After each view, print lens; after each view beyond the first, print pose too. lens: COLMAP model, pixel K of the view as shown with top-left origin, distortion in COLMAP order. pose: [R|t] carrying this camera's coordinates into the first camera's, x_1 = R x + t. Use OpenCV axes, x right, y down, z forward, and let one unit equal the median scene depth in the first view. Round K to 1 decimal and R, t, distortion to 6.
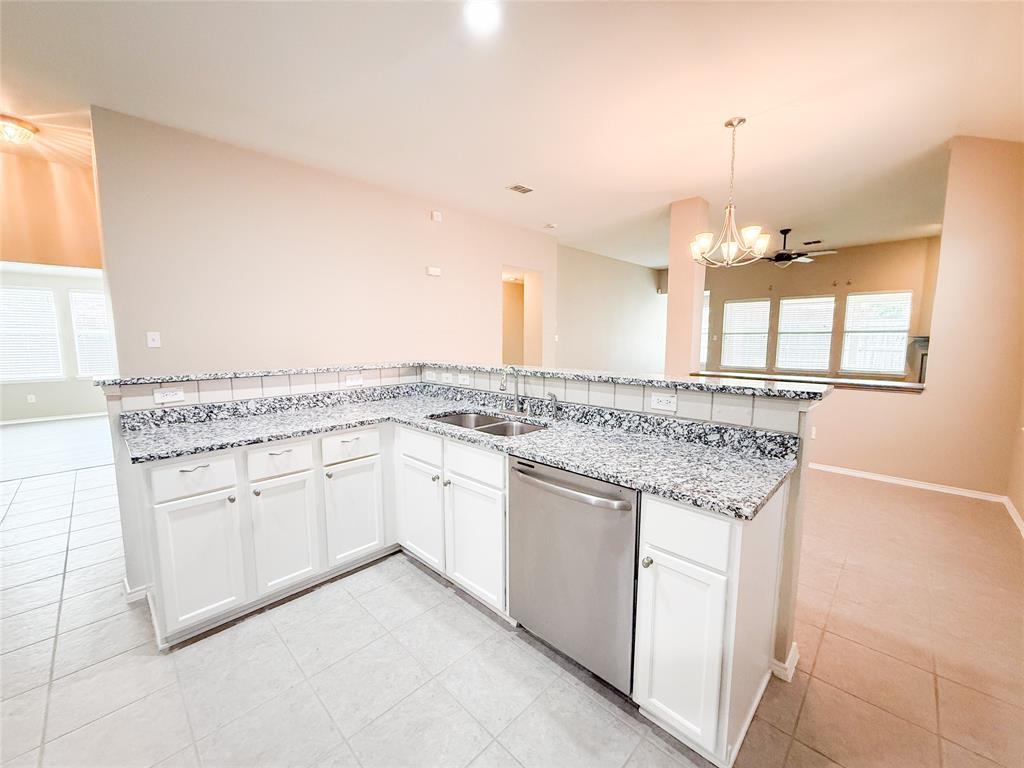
lens RADIAL K [[407.4, 0, 510.9], [0, 407.4, 382.4], [0, 0, 1]] dist [0.001319, 0.000515]
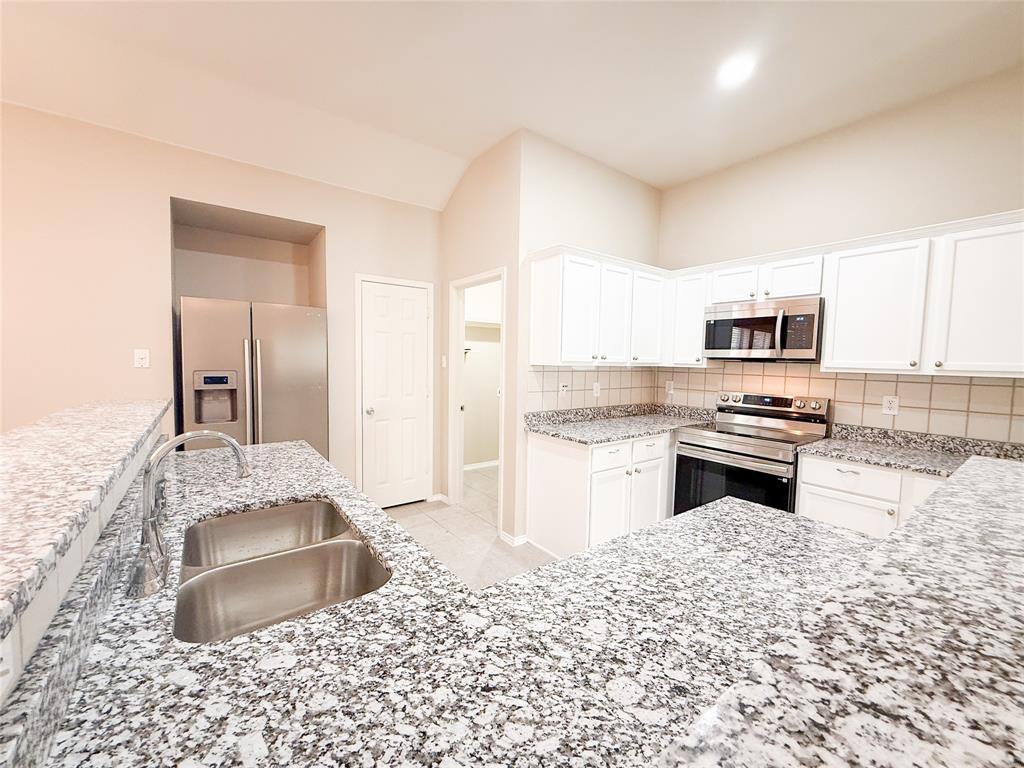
lens RADIAL K [[407.4, 0, 511.1], [0, 407.4, 383.7], [0, 0, 1]] dist [0.001319, 0.000515]
pose [[-0.987653, -0.028002, 0.154134, -0.420136], [-0.001349, 0.985379, 0.170369, -0.178554], [-0.156651, 0.168057, -0.973251, 1.466006]]
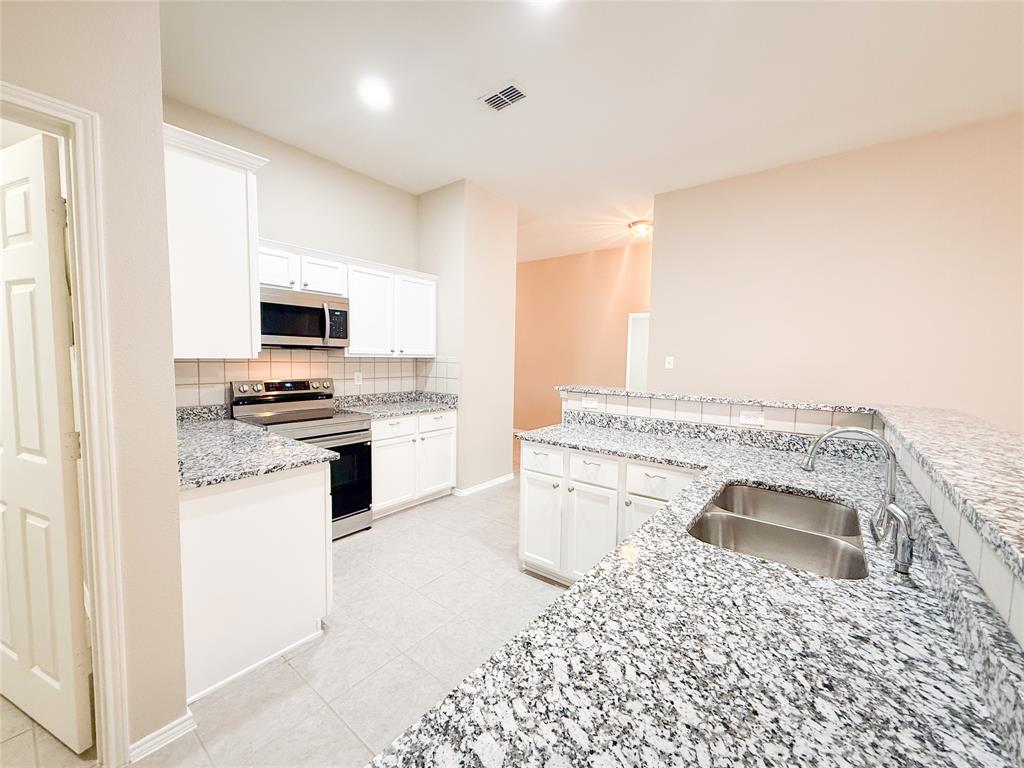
lens RADIAL K [[407.4, 0, 509.9], [0, 407.4, 382.0], [0, 0, 1]] dist [0.001319, 0.000515]
pose [[0.108761, 0.067141, -0.991798, 0.472362], [-0.128213, 0.990330, 0.052982, -0.075028], [0.985765, 0.121399, 0.116317, 0.574053]]
